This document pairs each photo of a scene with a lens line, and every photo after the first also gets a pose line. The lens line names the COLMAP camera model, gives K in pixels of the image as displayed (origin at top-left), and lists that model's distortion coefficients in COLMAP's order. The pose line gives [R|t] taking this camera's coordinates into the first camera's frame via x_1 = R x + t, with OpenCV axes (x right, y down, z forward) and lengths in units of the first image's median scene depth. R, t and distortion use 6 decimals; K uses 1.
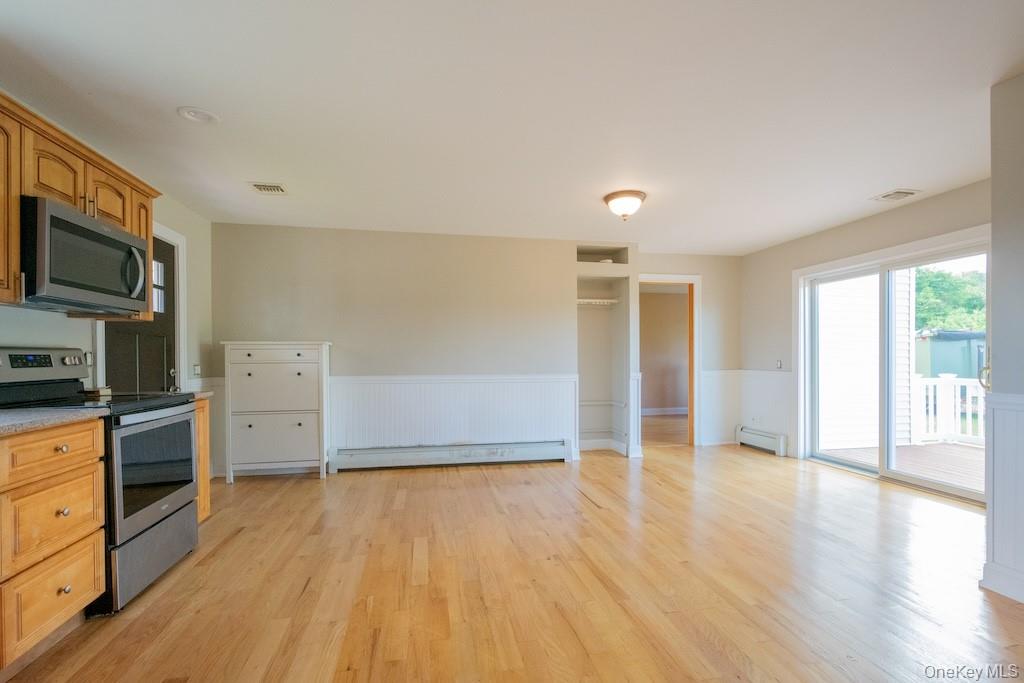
lens RADIAL K [[457.0, 0, 509.3], [0, 457.0, 348.1], [0, 0, 1]] dist [0.000948, -0.000275]
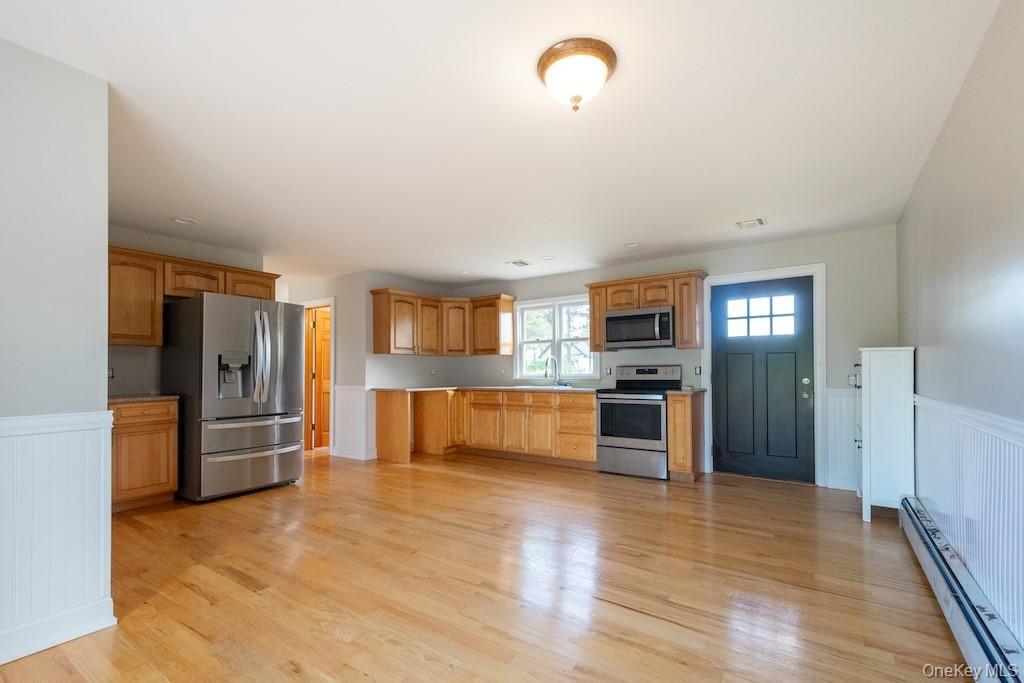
lens RADIAL K [[457.0, 0, 517.2], [0, 457.0, 375.6], [0, 0, 1]] dist [0.000948, -0.000275]
pose [[-0.715598, 0.008172, -0.698465, 0.717222], [0.019317, 0.999781, -0.008093, 0.035932], [0.698245, -0.019284, -0.715599, 1.432824]]
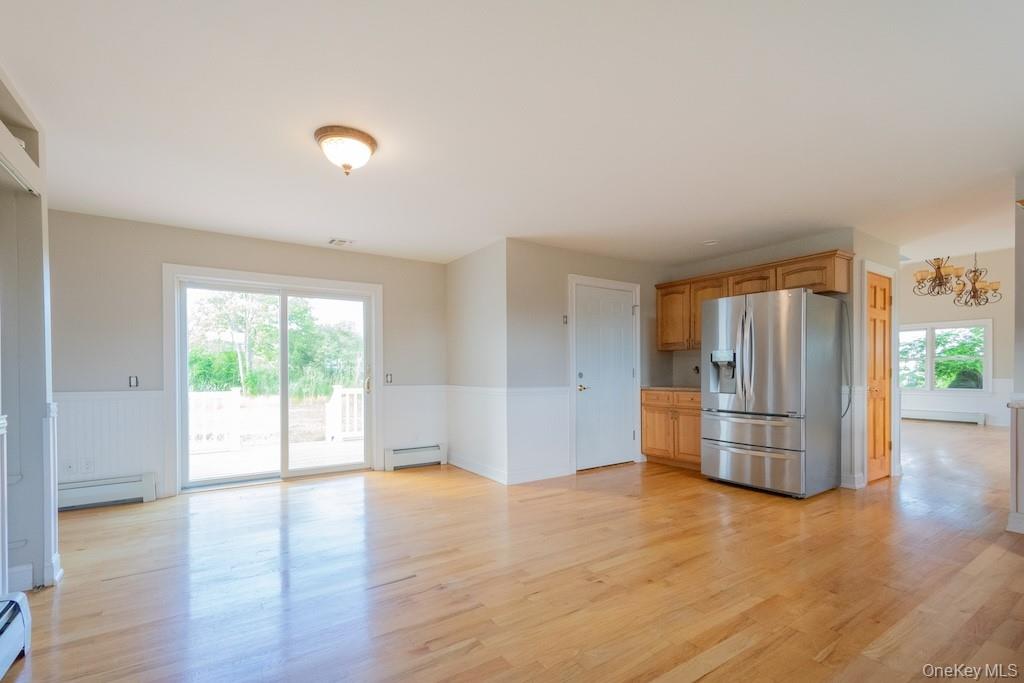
lens RADIAL K [[457.0, 0, 510.2], [0, 457.0, 383.9], [0, 0, 1]] dist [0.000948, -0.000275]
pose [[-0.373250, -0.019816, 0.927519, -0.518344], [-0.011945, 0.999792, 0.016553, 0.030344], [-0.927654, -0.004901, -0.373409, 1.114404]]
